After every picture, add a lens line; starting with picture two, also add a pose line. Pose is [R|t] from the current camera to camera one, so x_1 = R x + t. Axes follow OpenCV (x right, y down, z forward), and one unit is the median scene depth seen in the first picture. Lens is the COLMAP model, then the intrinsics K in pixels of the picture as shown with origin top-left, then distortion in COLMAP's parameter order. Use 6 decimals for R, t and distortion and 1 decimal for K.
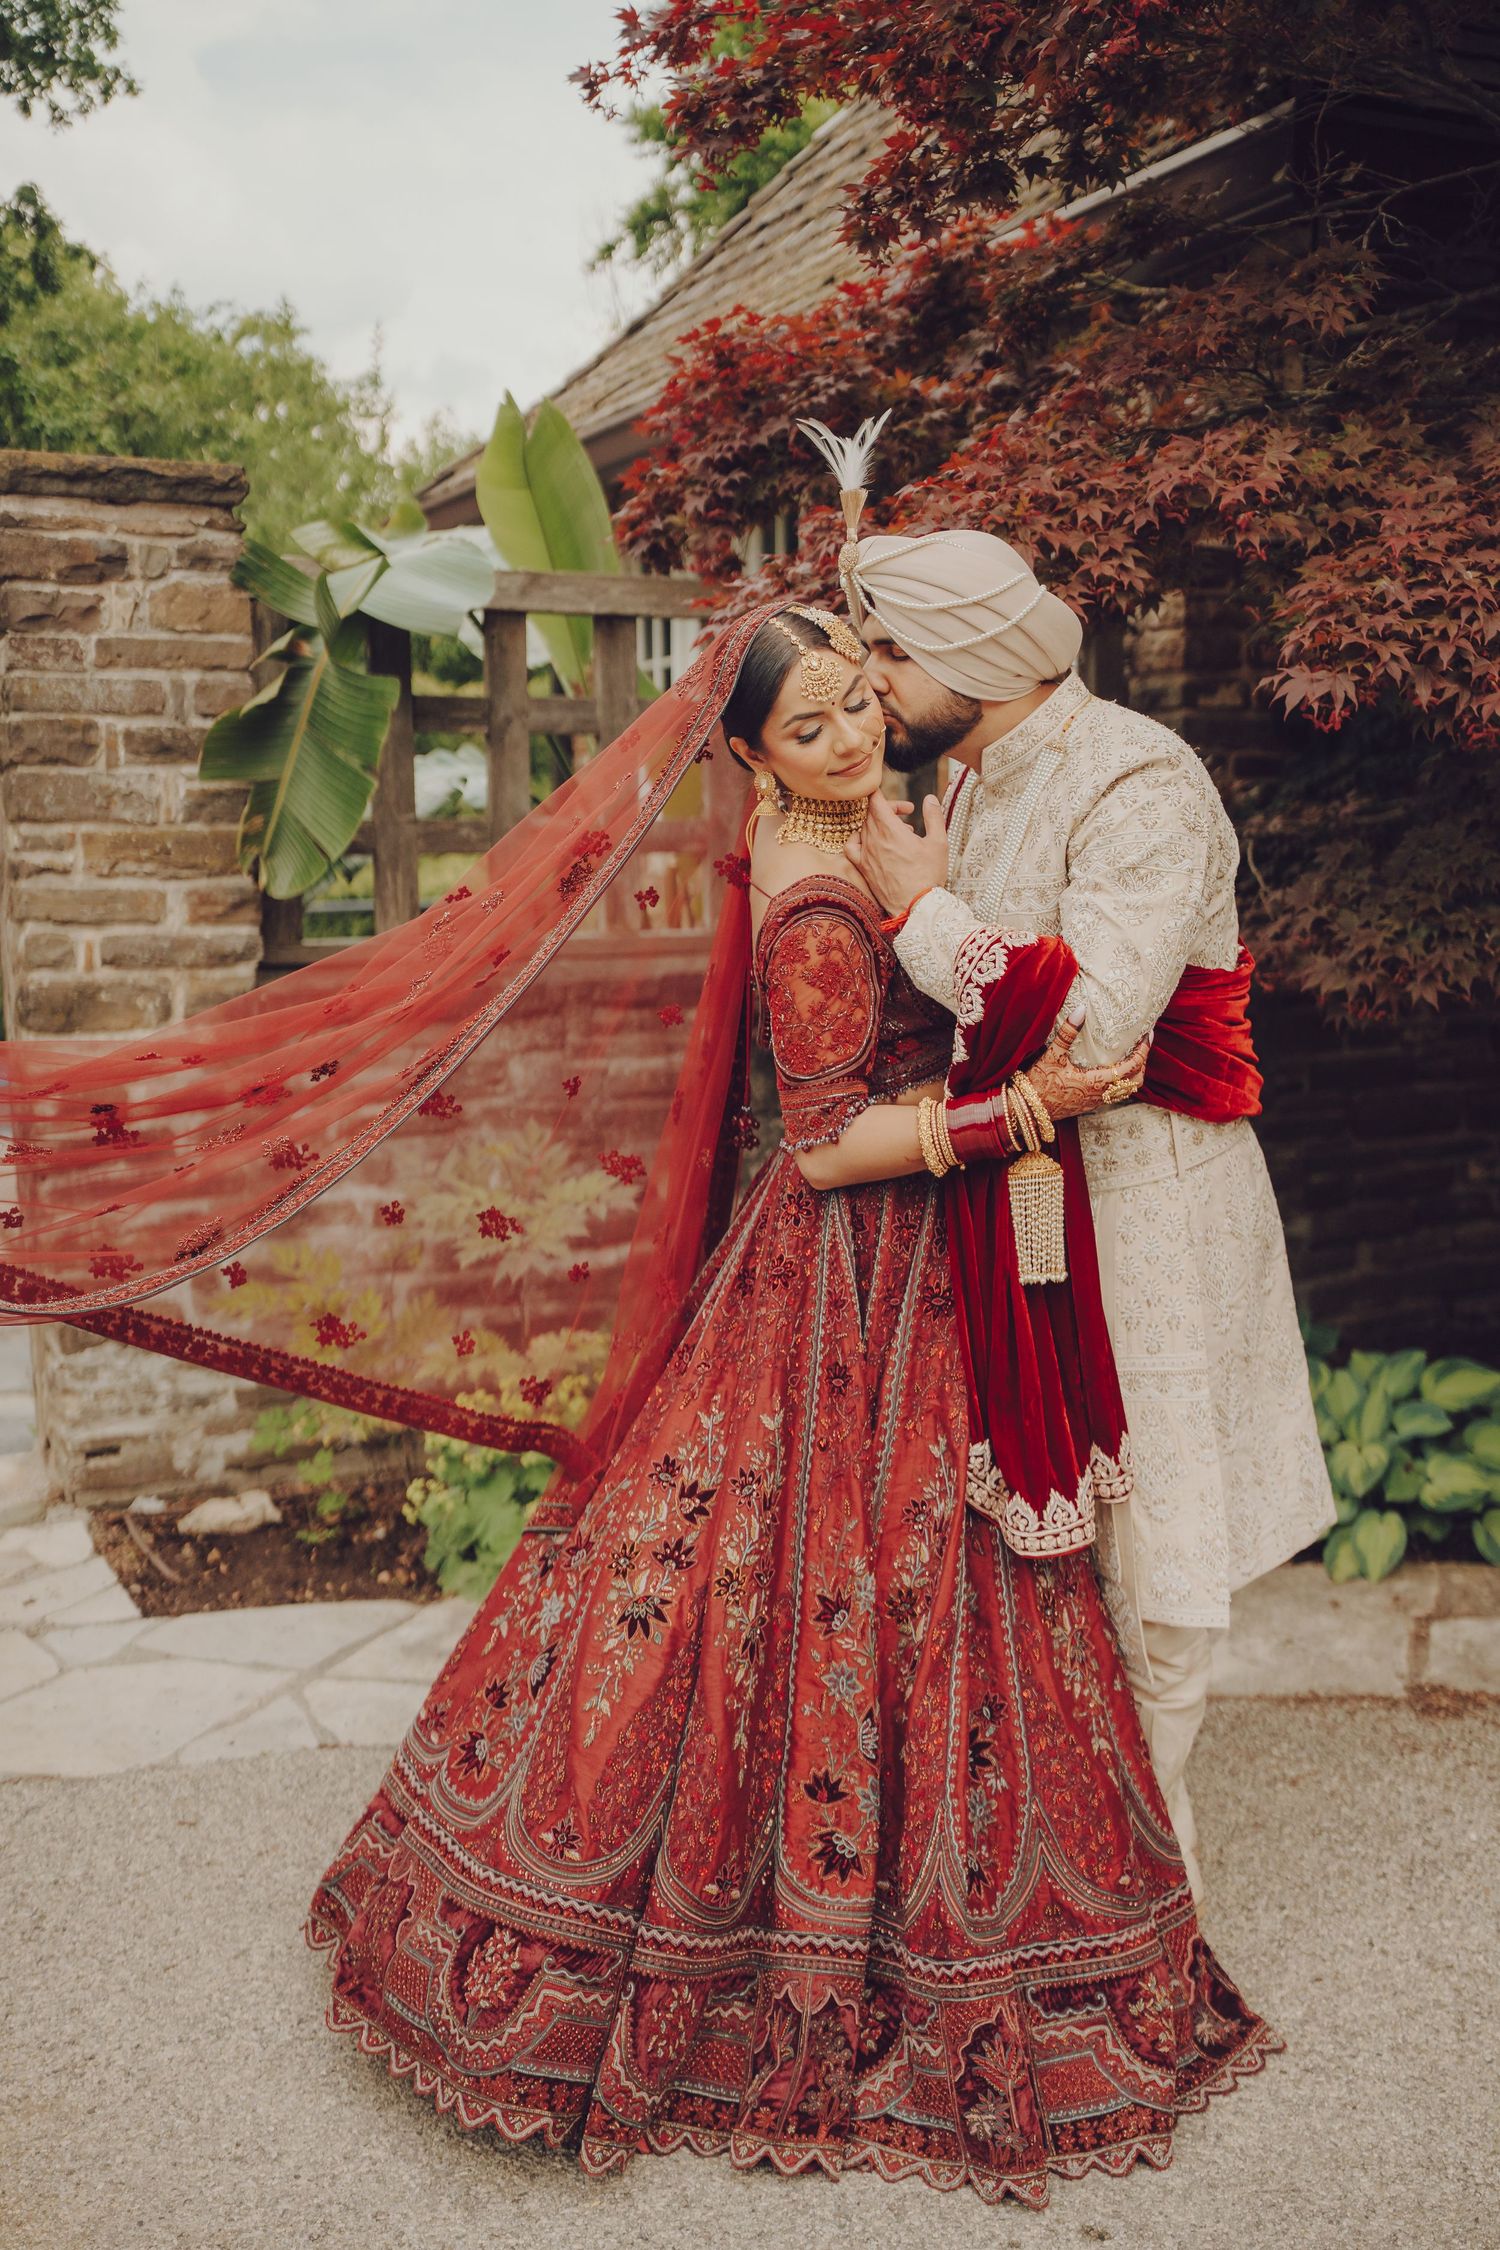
lens RADIAL K [[2125.3, 0, 750.0], [0, 2125.3, 1125.0], [0, 0, 1]] dist [0.047905, 0.012899]
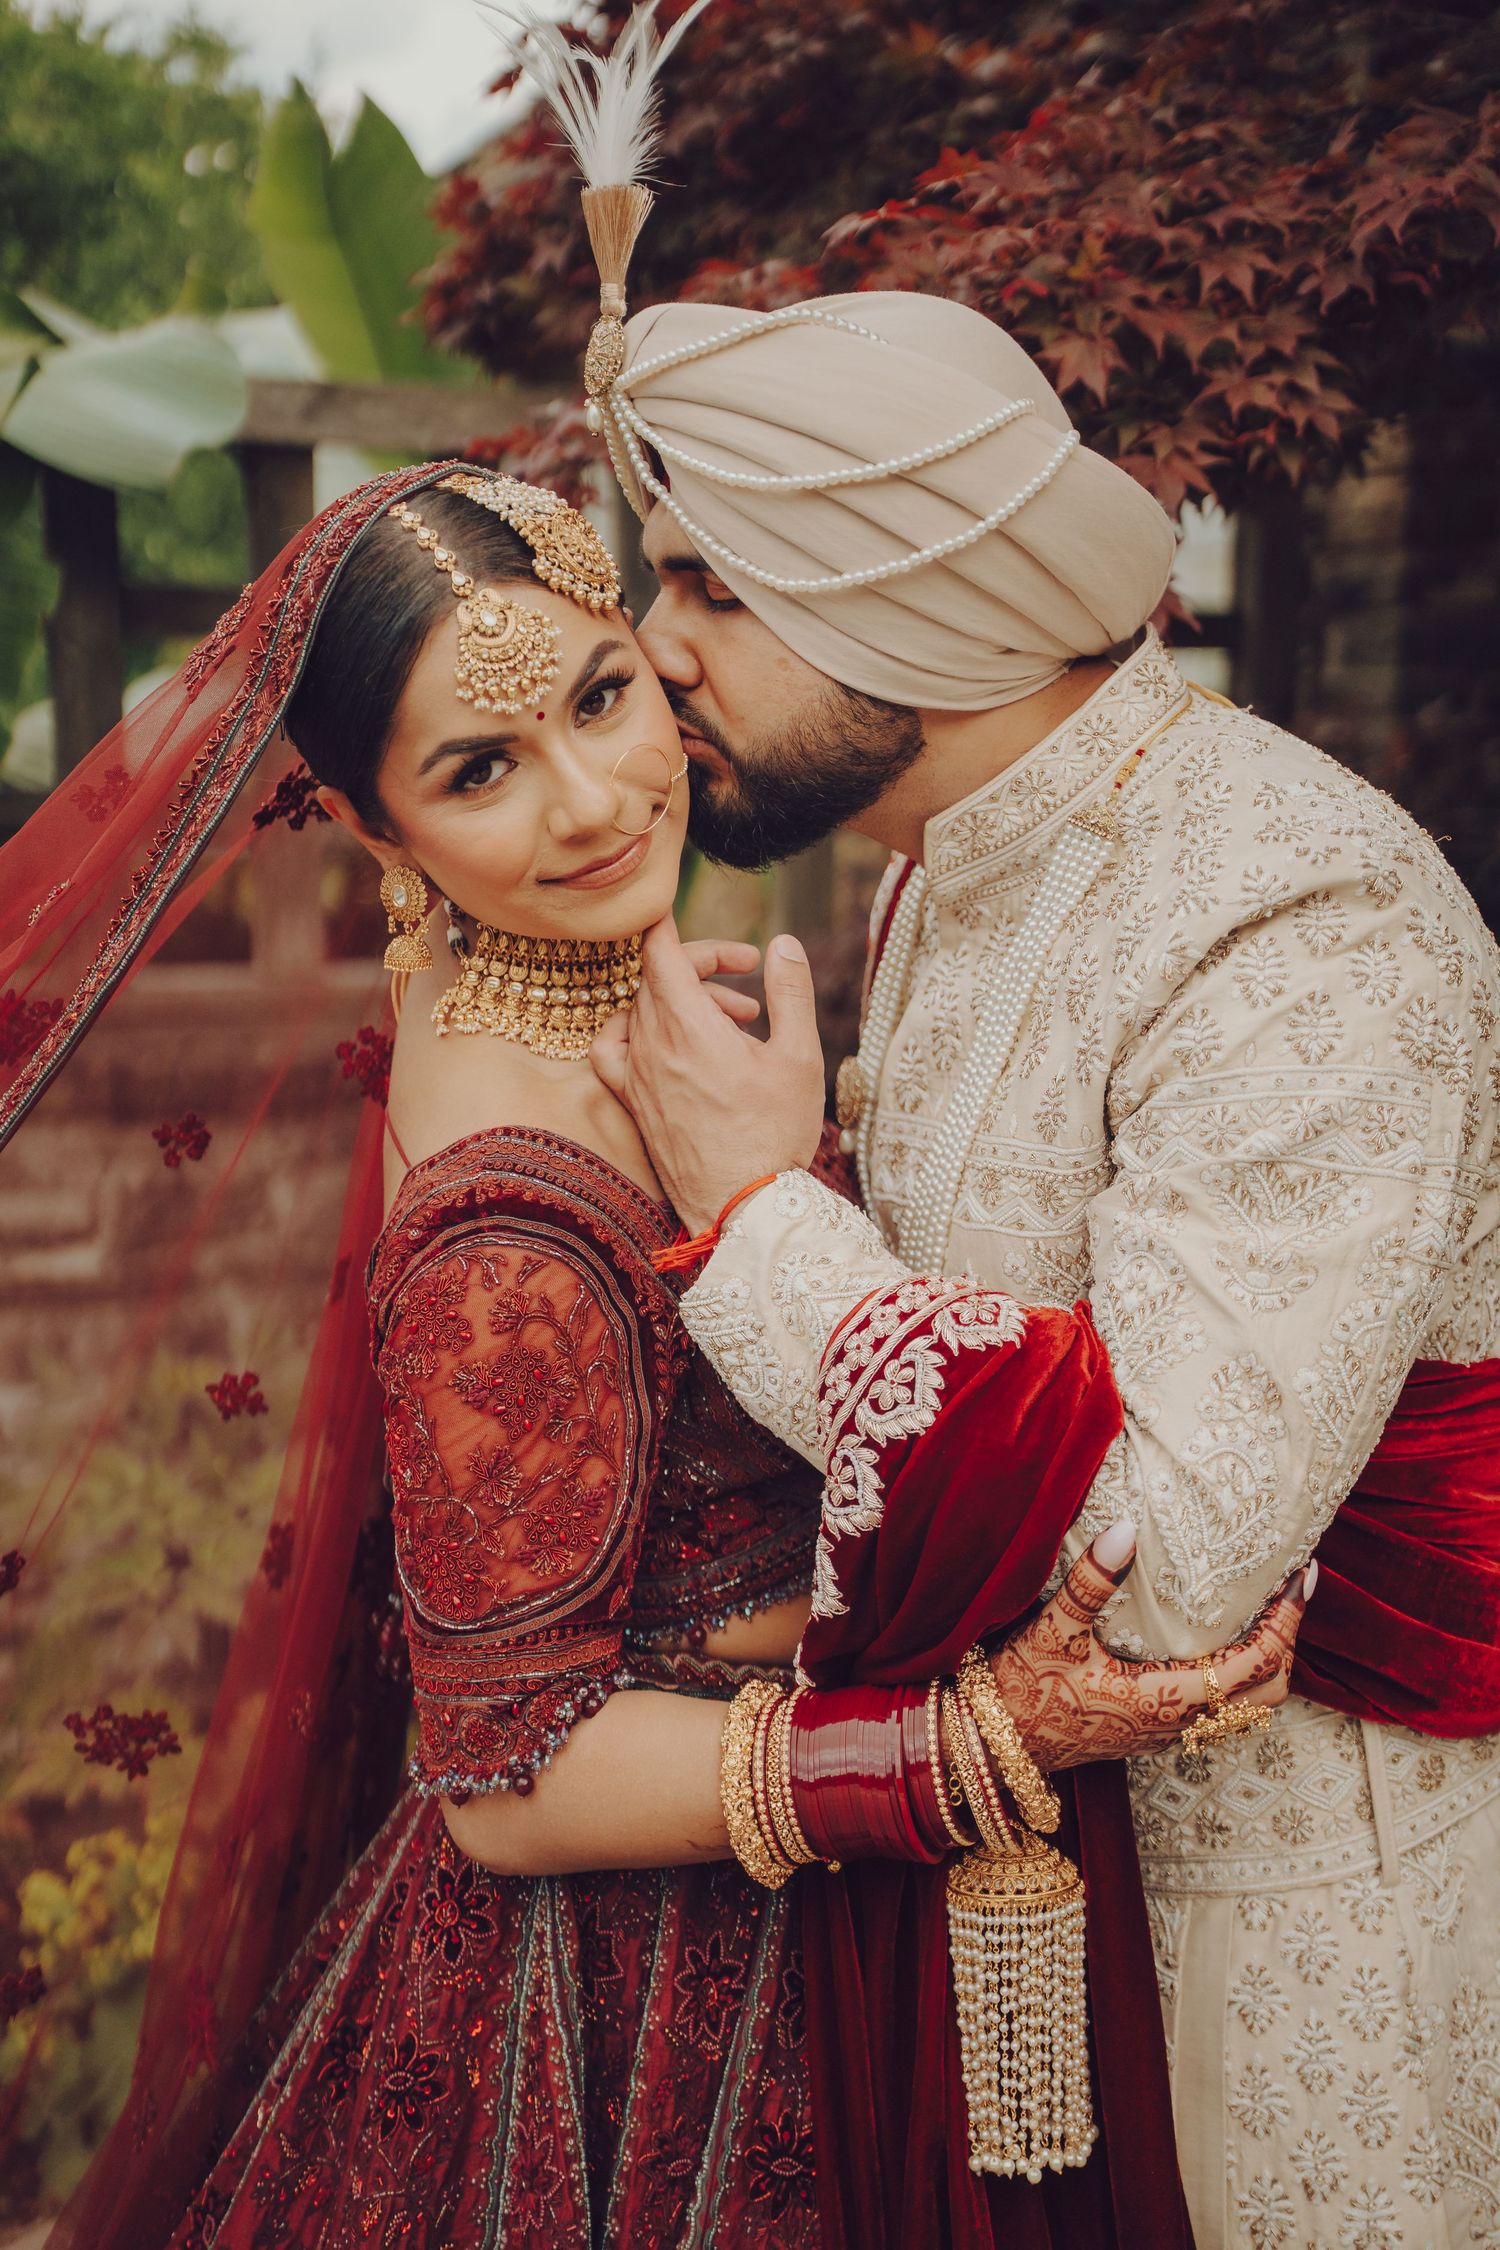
lens RADIAL K [[2728.0, 0, 750.0], [0, 2728.0, 1125.0], [0, 0, 1]] dist [0.182974, 0.025954]
pose [[0.999293, 0.021574, -0.030798, 0.094083], [-0.021479, 0.999763, 0.003411, -0.119466], [0.030864, -0.002747, 0.999520, 0.464273]]
